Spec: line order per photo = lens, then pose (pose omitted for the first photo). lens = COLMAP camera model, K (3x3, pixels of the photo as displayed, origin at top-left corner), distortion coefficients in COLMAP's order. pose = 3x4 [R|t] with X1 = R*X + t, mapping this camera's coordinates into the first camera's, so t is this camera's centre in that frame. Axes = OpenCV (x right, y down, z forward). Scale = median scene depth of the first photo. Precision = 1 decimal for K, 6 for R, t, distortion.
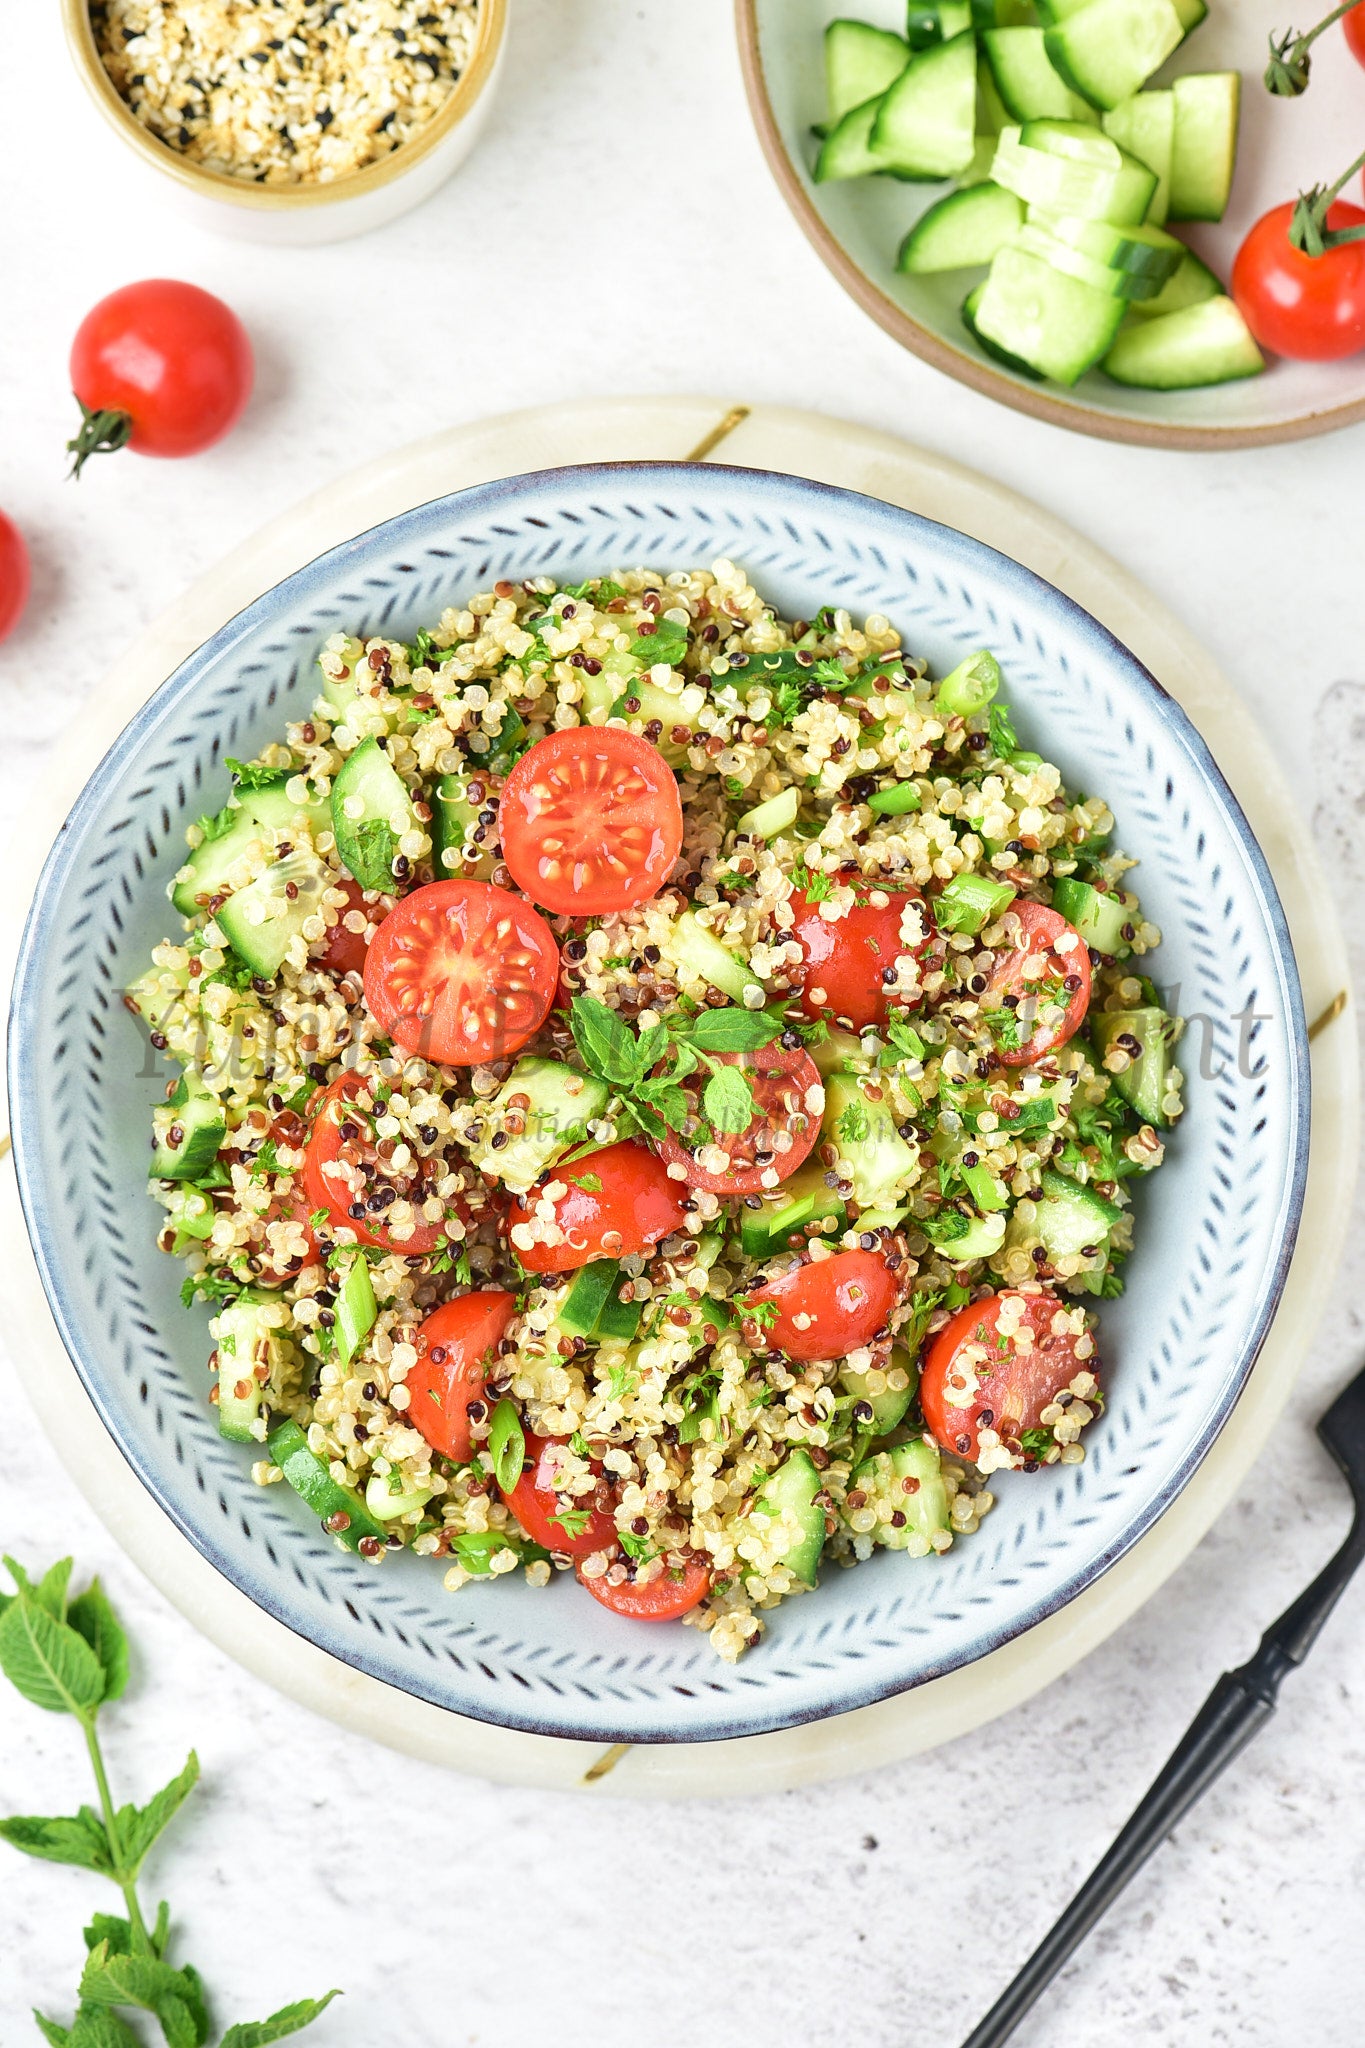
lens RADIAL K [[6599.1, 0, 685.5], [0, 6599.1, 1065.7], [0, 0, 1]] dist [0.171209, -0.084449]
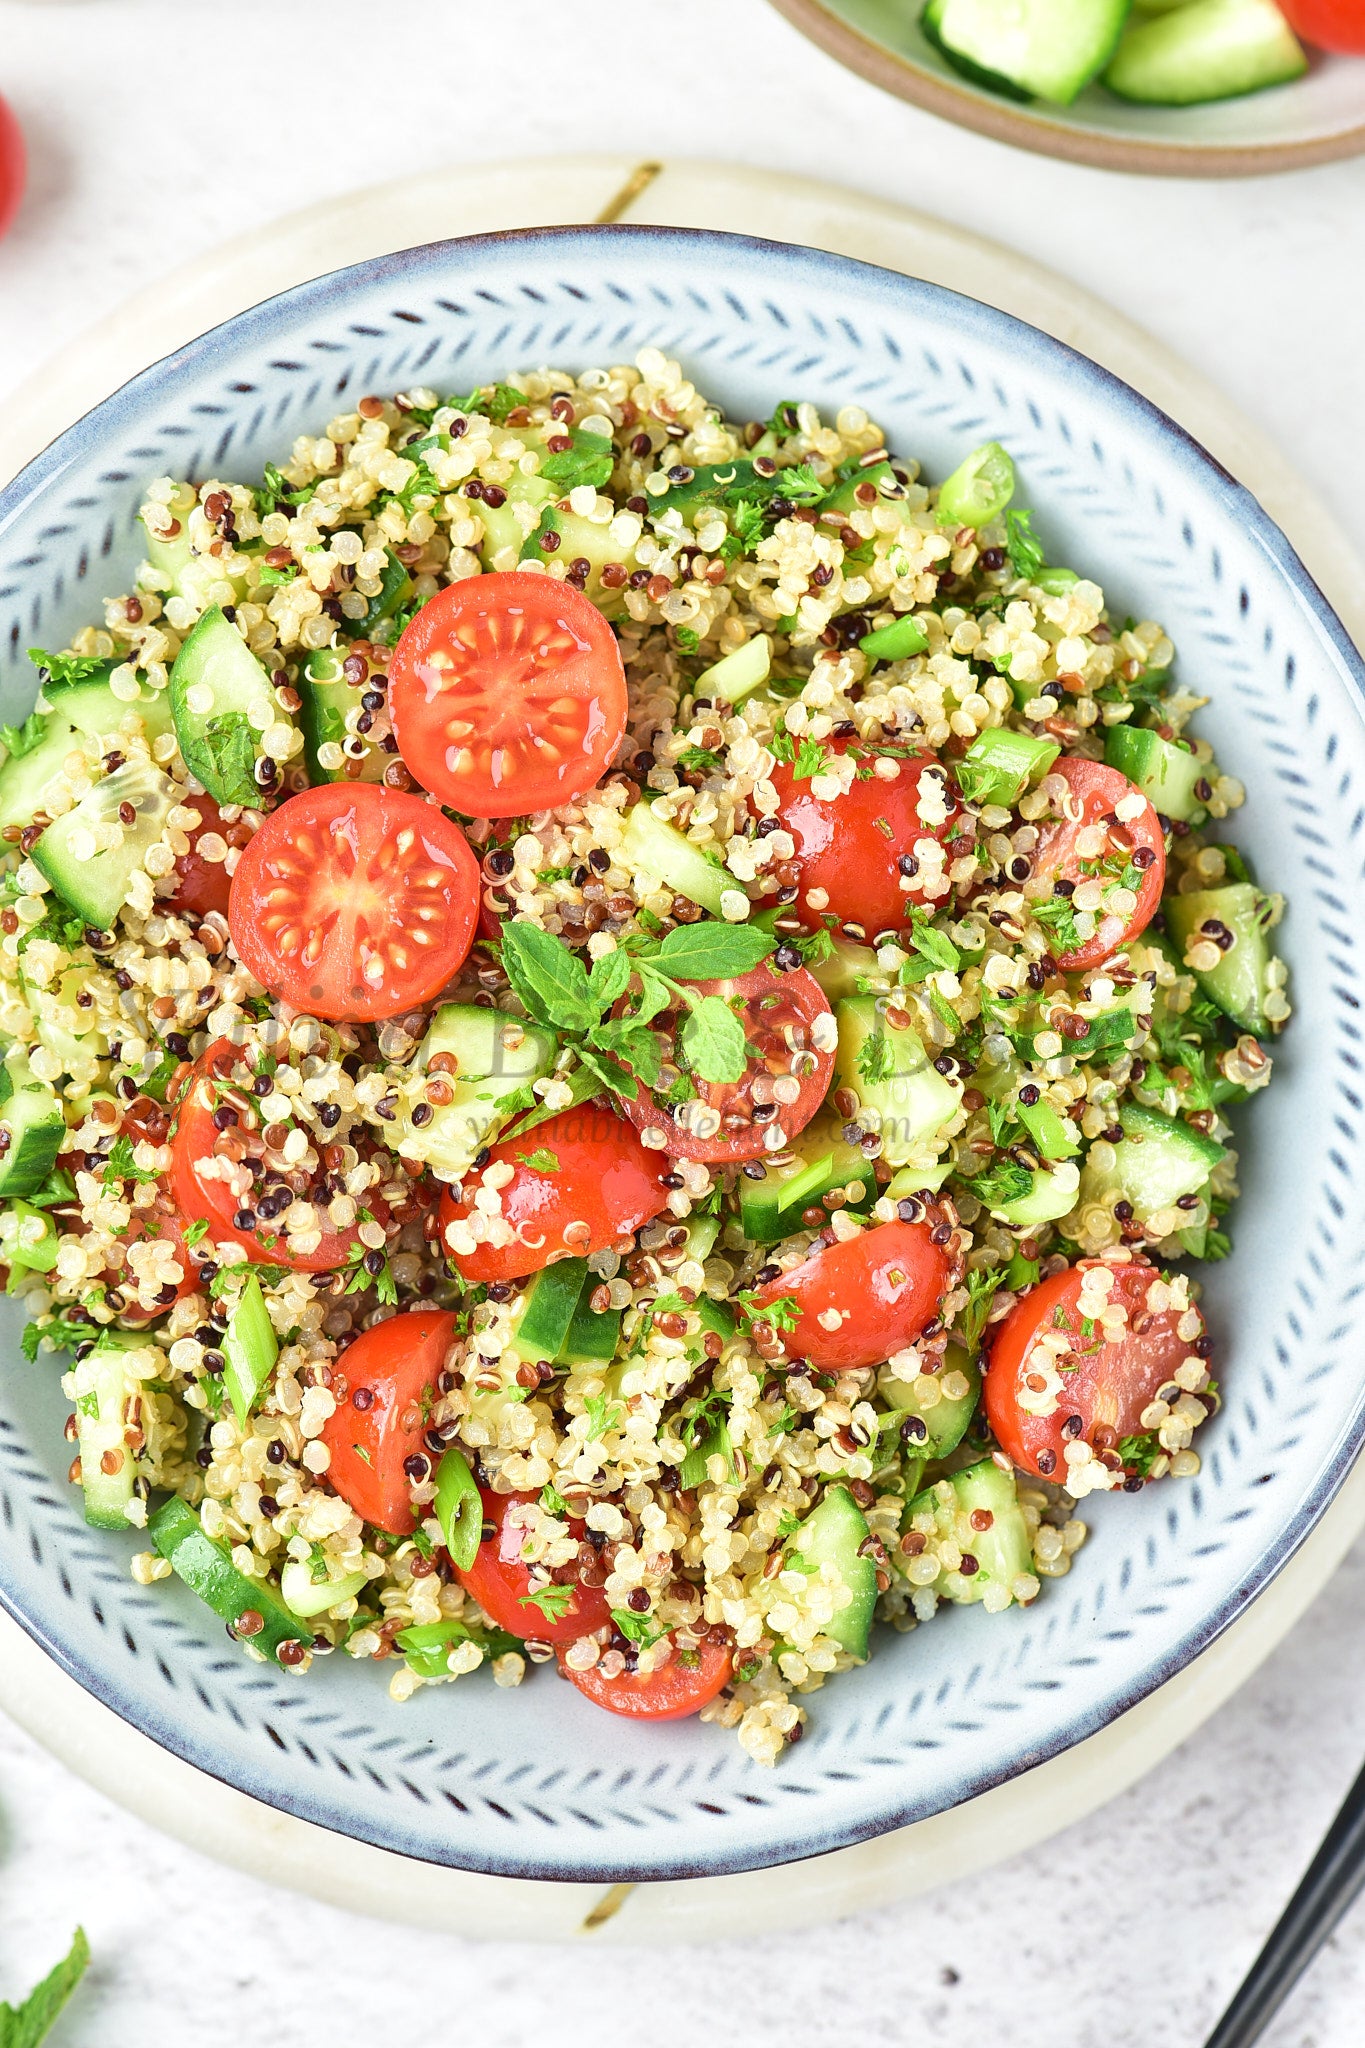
lens RADIAL K [[6929.0, 0, 682.5], [0, 6929.0, 1024.0], [0, 0, 1]] dist [0.005539, 1.301640]
pose [[0.996855, -0.073835, 0.028769, -0.019982], [0.073985, 0.997251, -0.004179, 0.006264], [-0.028382, 0.006295, 0.999577, 0.187812]]
